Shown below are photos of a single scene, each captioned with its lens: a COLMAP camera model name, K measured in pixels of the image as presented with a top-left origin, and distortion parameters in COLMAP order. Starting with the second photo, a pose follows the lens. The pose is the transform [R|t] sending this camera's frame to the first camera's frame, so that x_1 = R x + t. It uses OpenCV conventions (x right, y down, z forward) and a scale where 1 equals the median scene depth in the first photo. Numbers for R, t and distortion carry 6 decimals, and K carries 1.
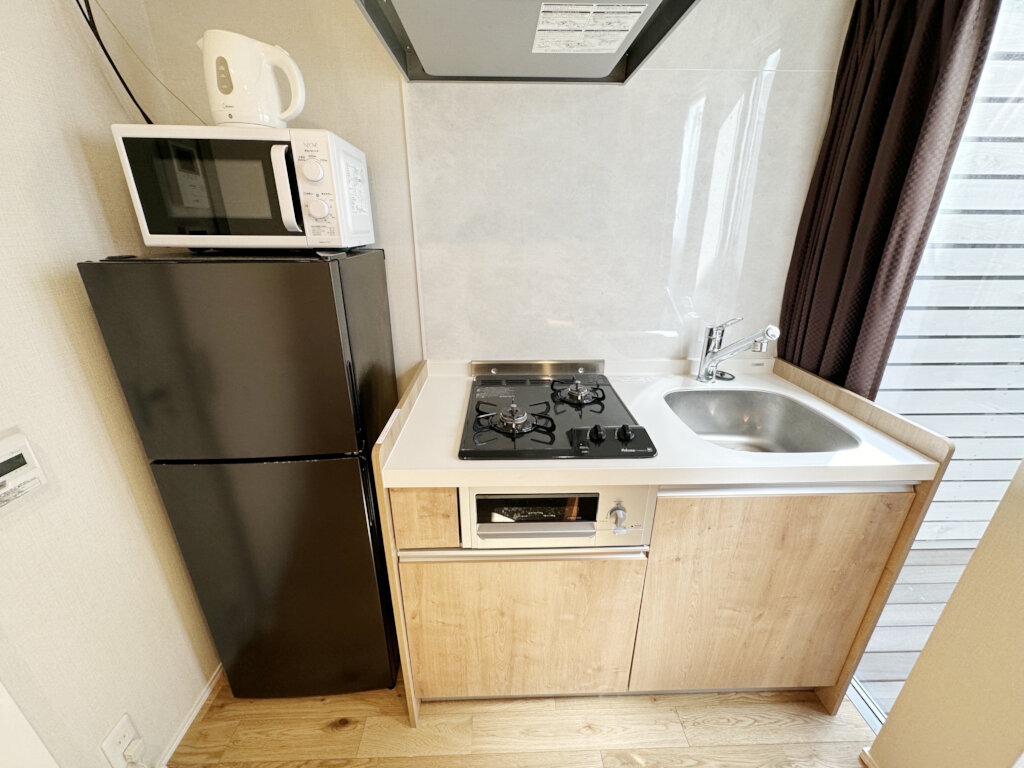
lens RADIAL K [[409.6, 0, 509.8], [0, 409.6, 384.4], [0, 0, 1]] dist [-0.000149, 0.000020]
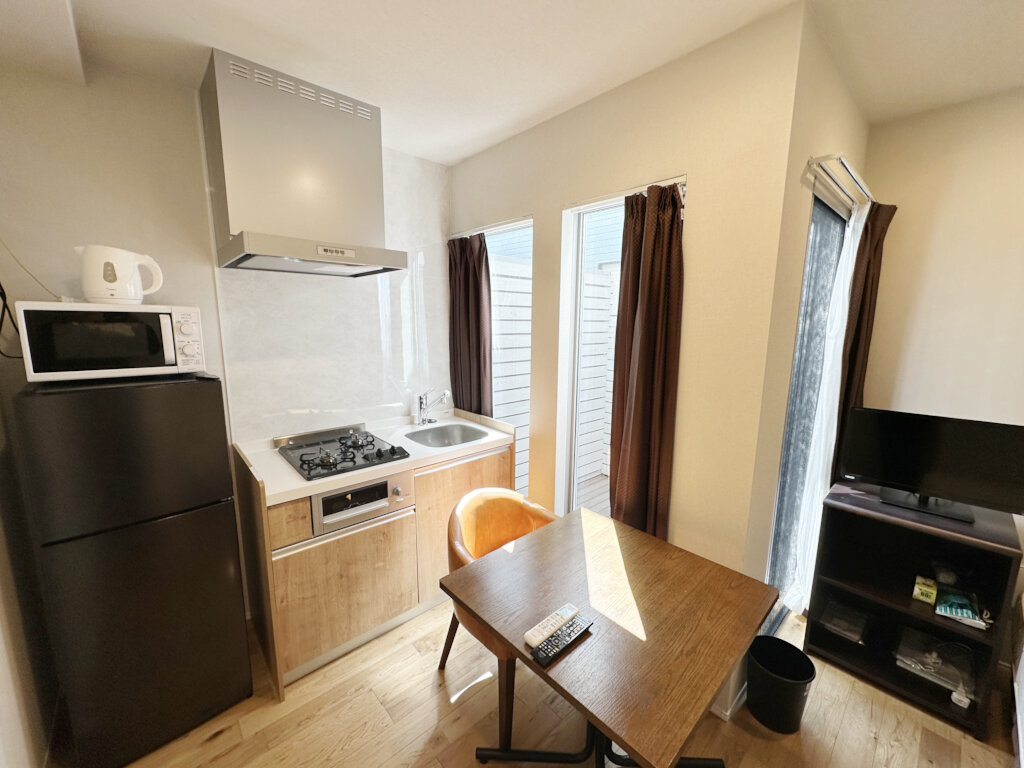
lens RADIAL K [[409.6, 0, 514.3], [0, 409.6, 383.4], [0, 0, 1]] dist [-0.000149, 0.000020]
pose [[0.757027, -0.095309, 0.646394, -0.490726], [0.227245, 0.965948, -0.123713, 0.172804], [-0.612592, 0.240544, 0.752907, -0.872383]]
